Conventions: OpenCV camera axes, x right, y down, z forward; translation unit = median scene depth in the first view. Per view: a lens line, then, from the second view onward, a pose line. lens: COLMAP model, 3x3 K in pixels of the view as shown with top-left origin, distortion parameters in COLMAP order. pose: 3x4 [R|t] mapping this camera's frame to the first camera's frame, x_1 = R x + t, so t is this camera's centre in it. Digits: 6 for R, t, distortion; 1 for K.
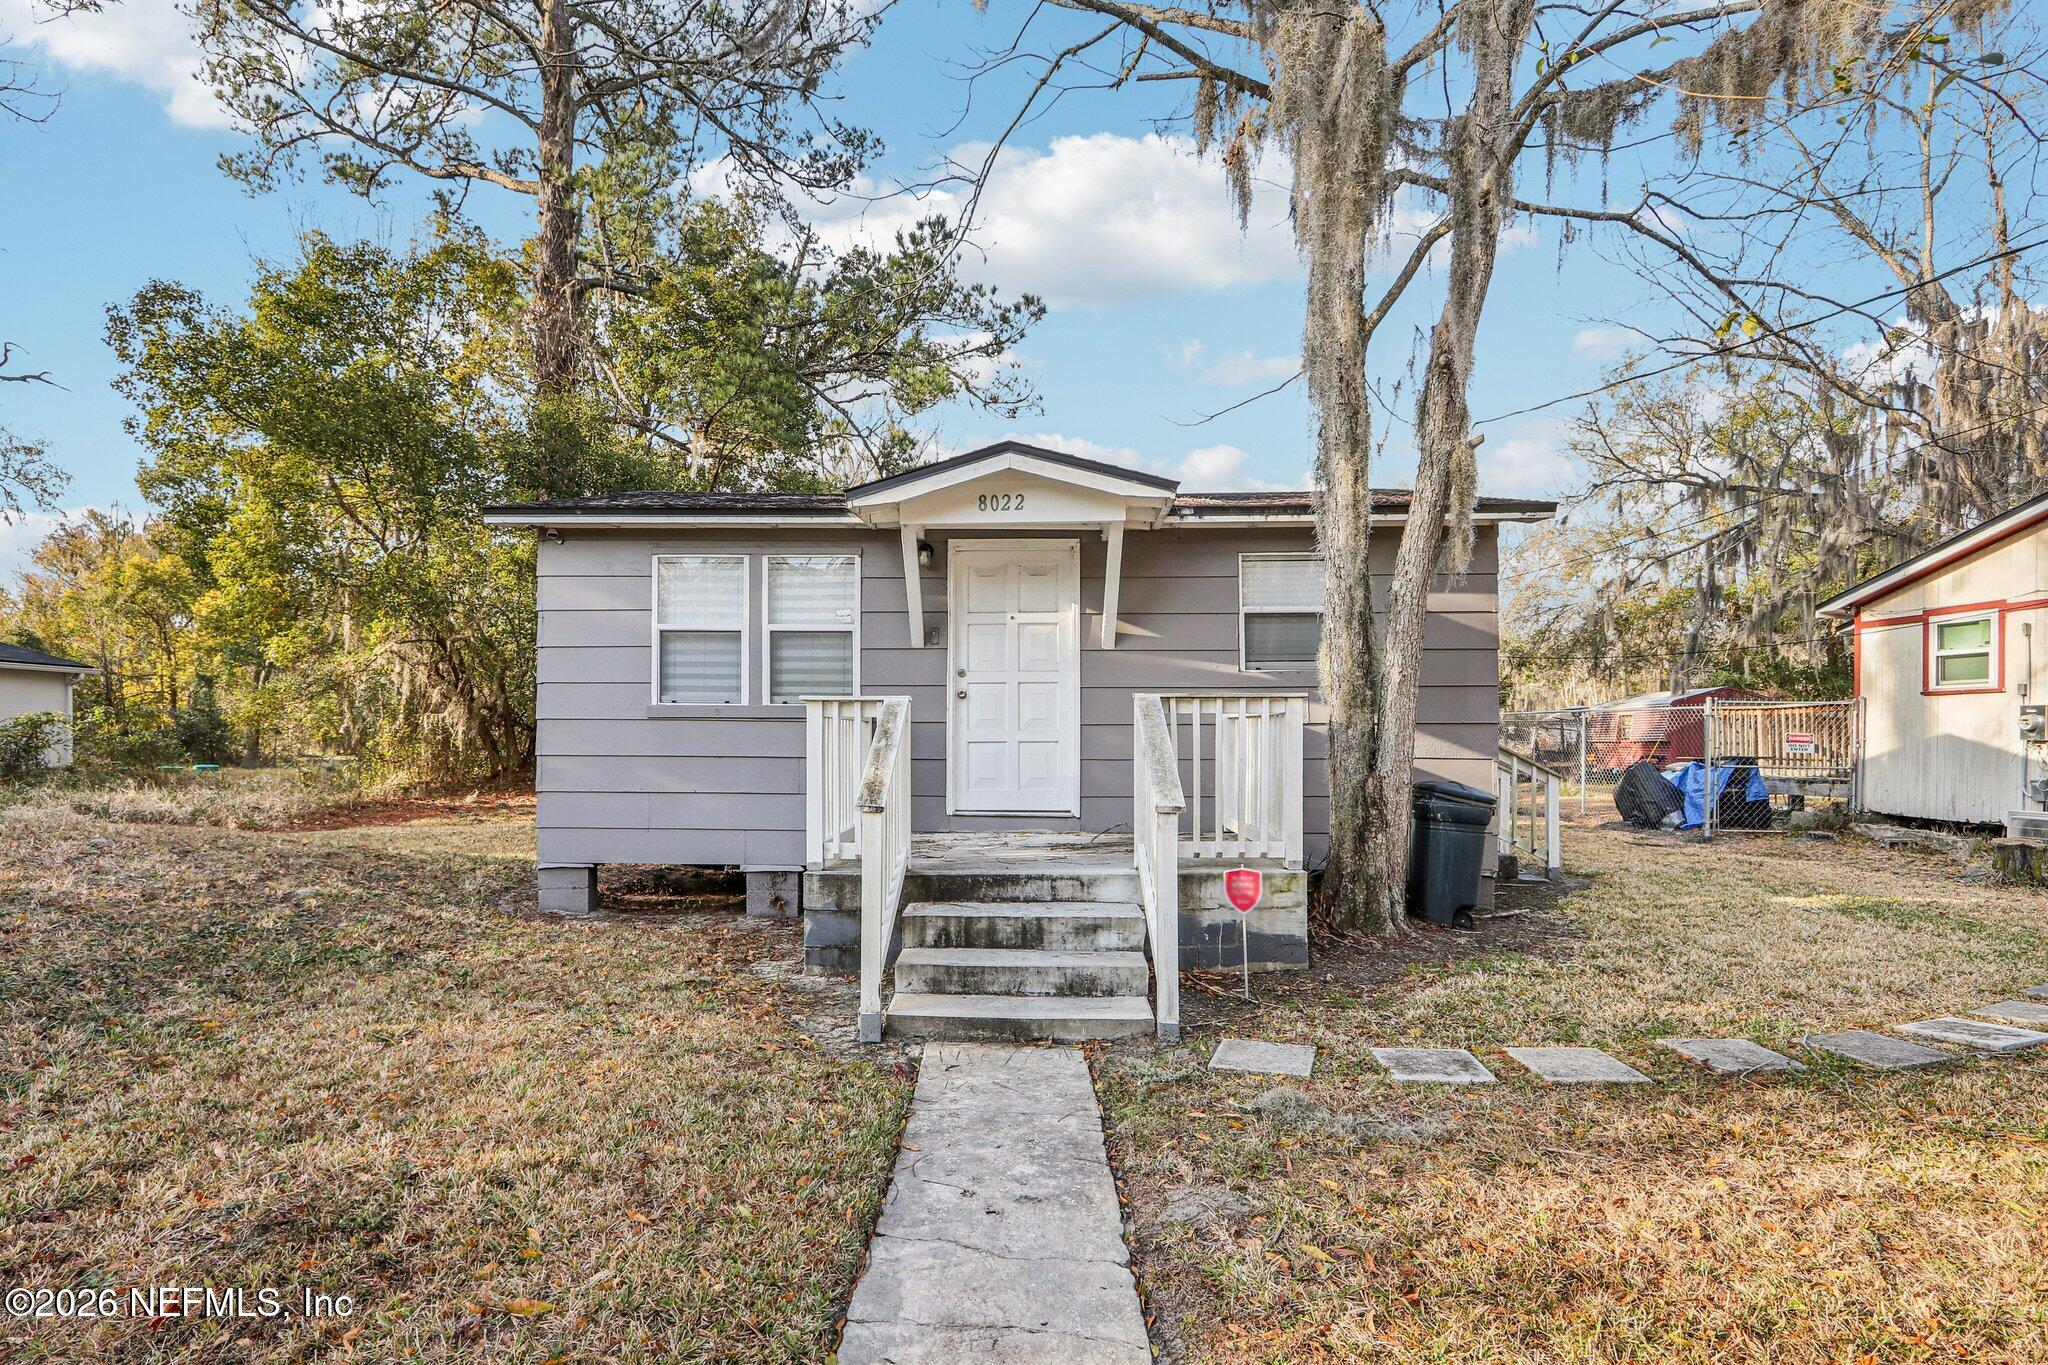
lens RADIAL K [[1050.7, 0, 1019.9], [0, 1050.7, 745.2], [0, 0, 1]] dist [-0.016688, -0.000521]
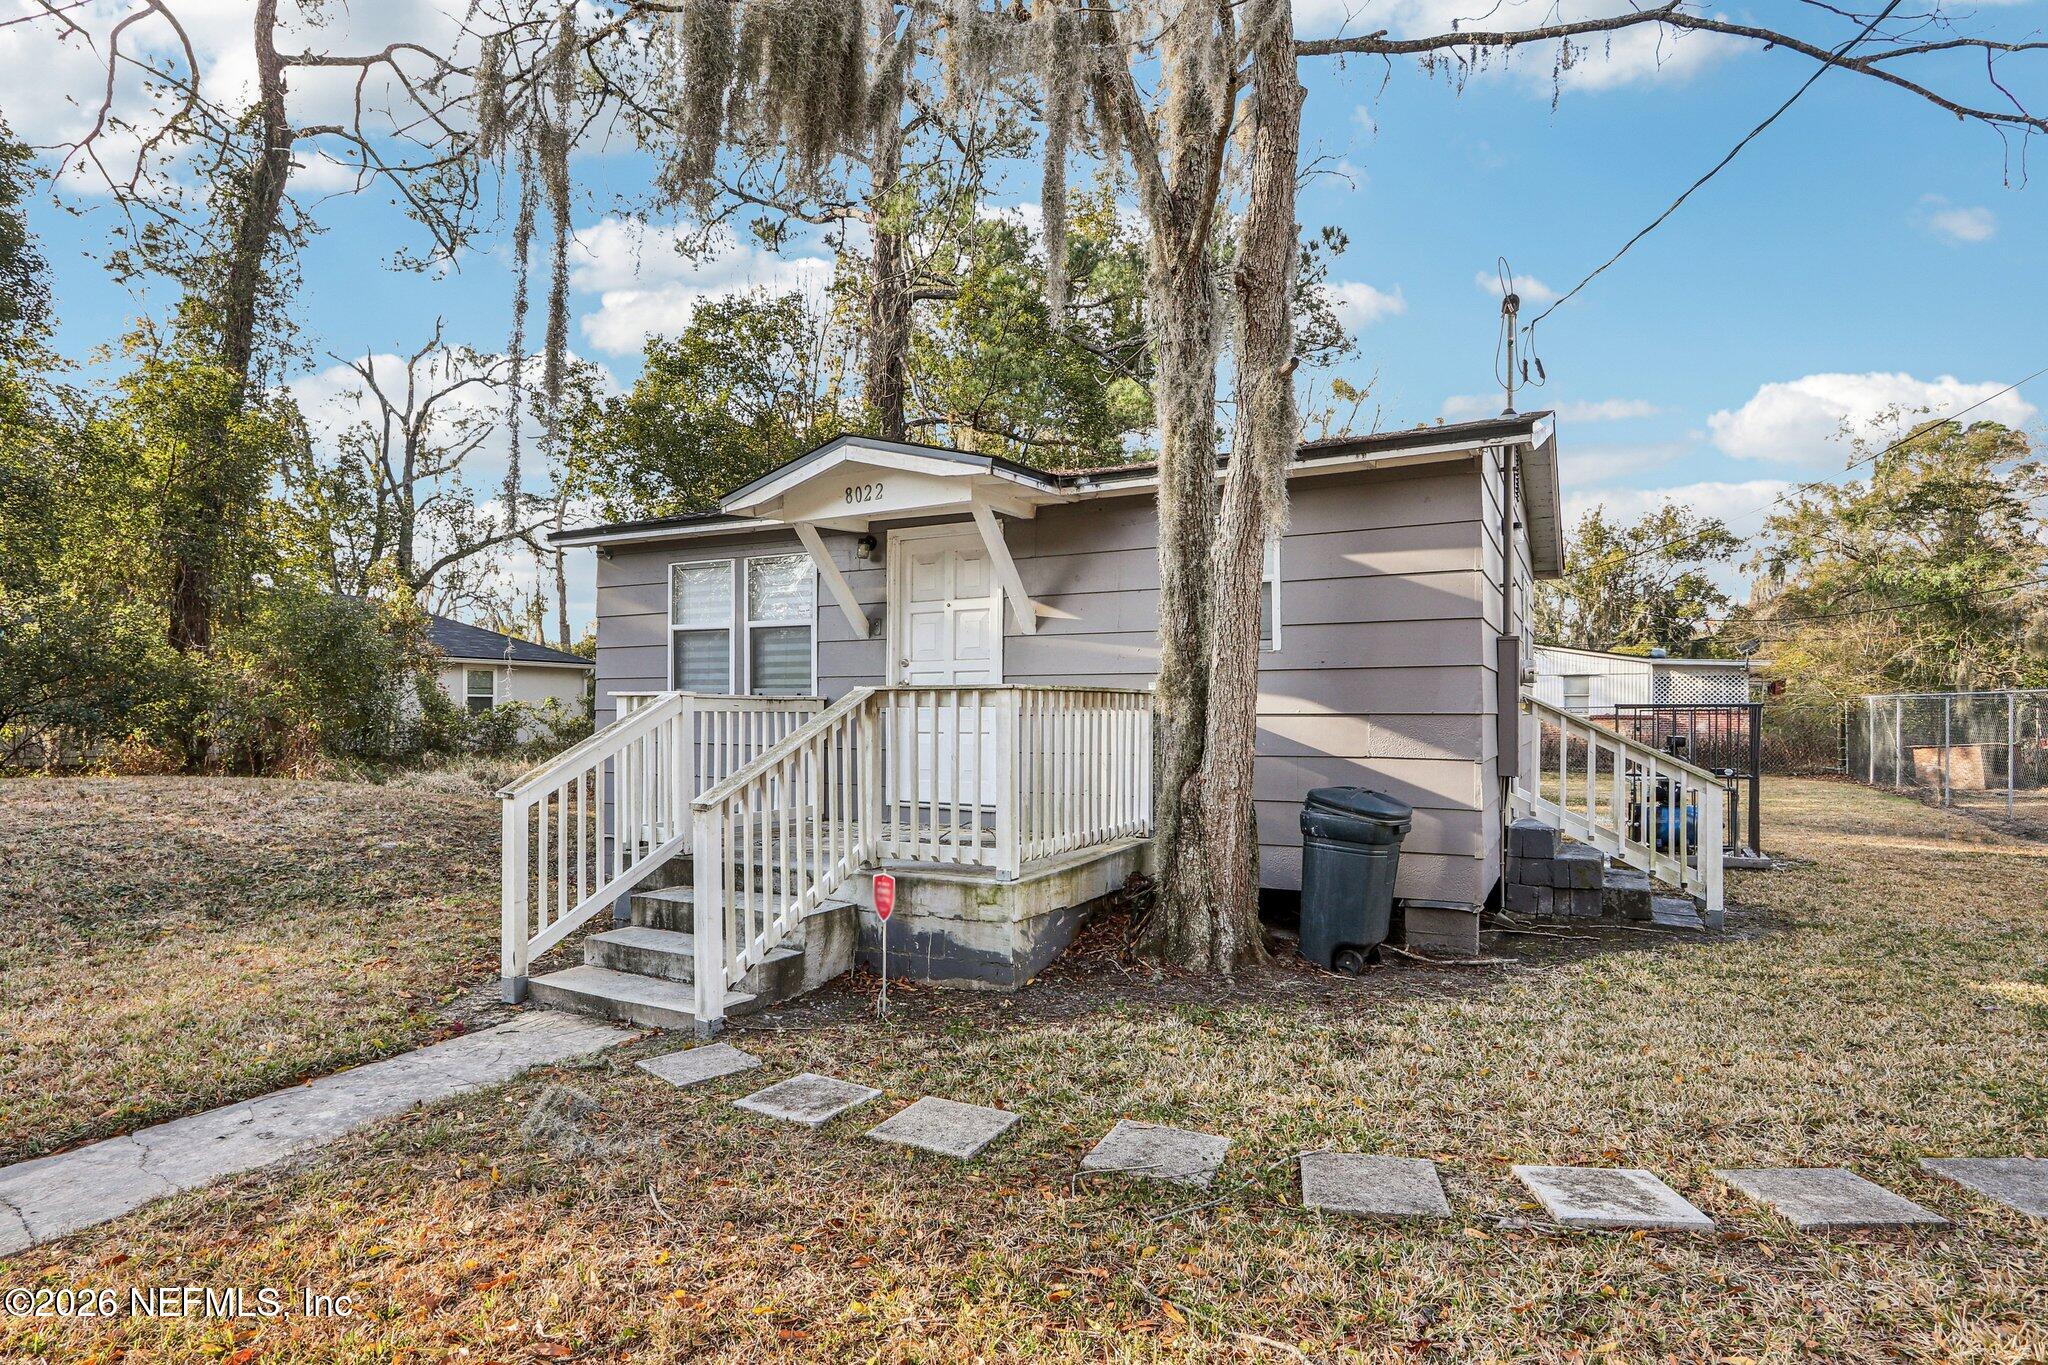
lens RADIAL K [[1113.1, 0, 1023.3], [0, 1113.1, 717.3], [0, 0, 1]] dist [-0.008500, 0.000138]
pose [[0.886815, 0.002058, -0.462120, 0.544187], [-0.007402, 0.999925, -0.009752, -0.008671], [0.462065, 0.012069, 0.886764, 0.123184]]
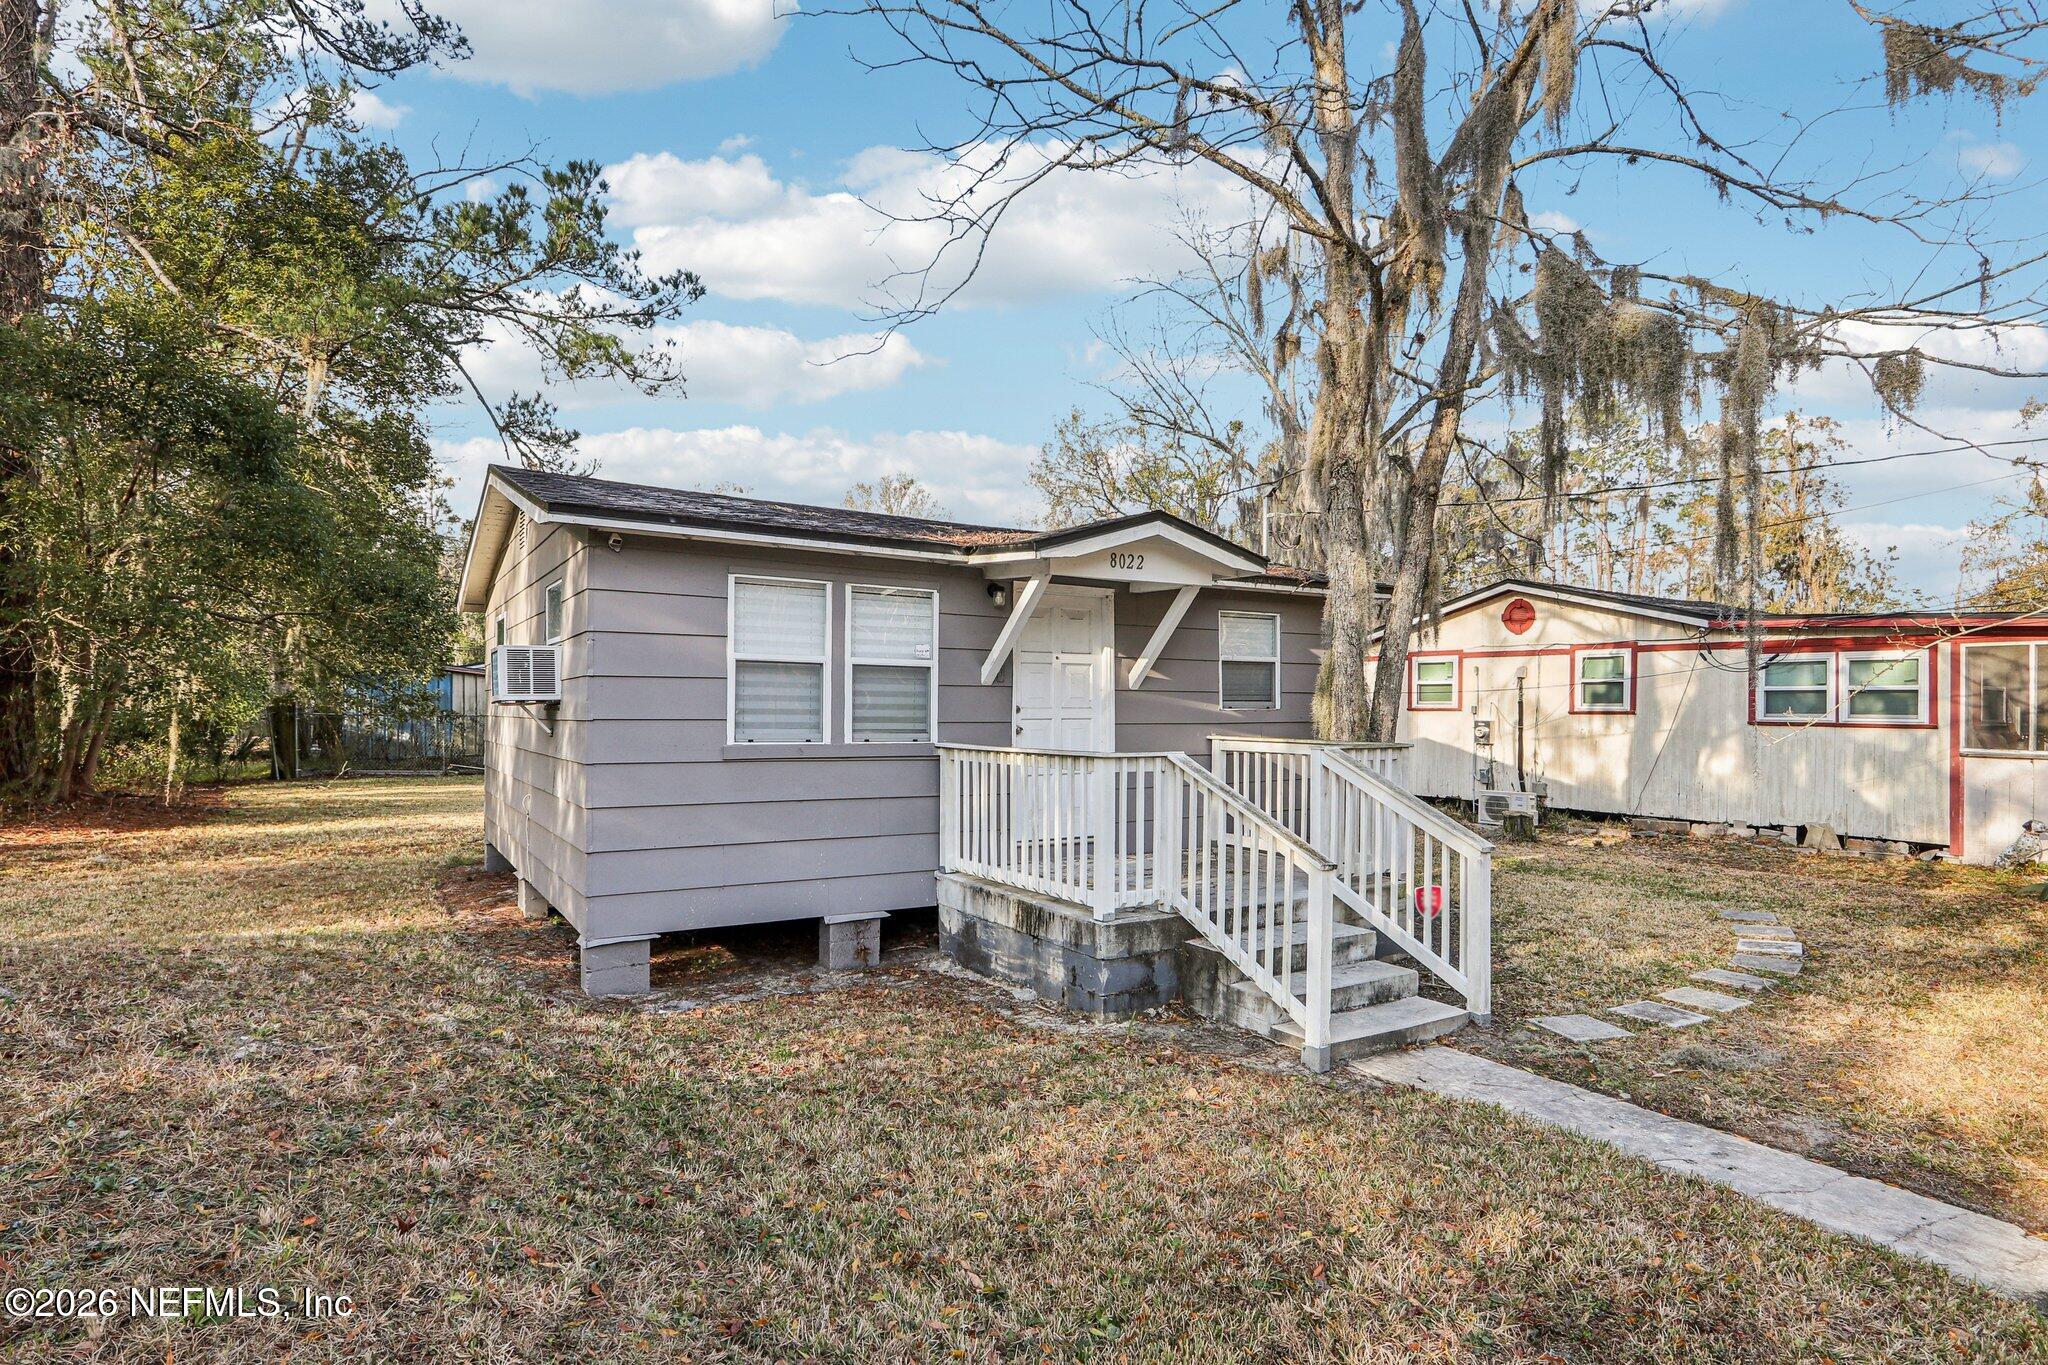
lens RADIAL K [[1032.4, 0, 994.4], [0, 1032.4, 717.0], [0, 0, 1]] dist [-0.012803, -0.000223]
pose [[0.840027, 0.000022, 0.542545, -0.642278], [0.000016, 1.000000, -0.000065, -0.062369], [-0.542545, 0.000063, 0.840027, 0.157064]]
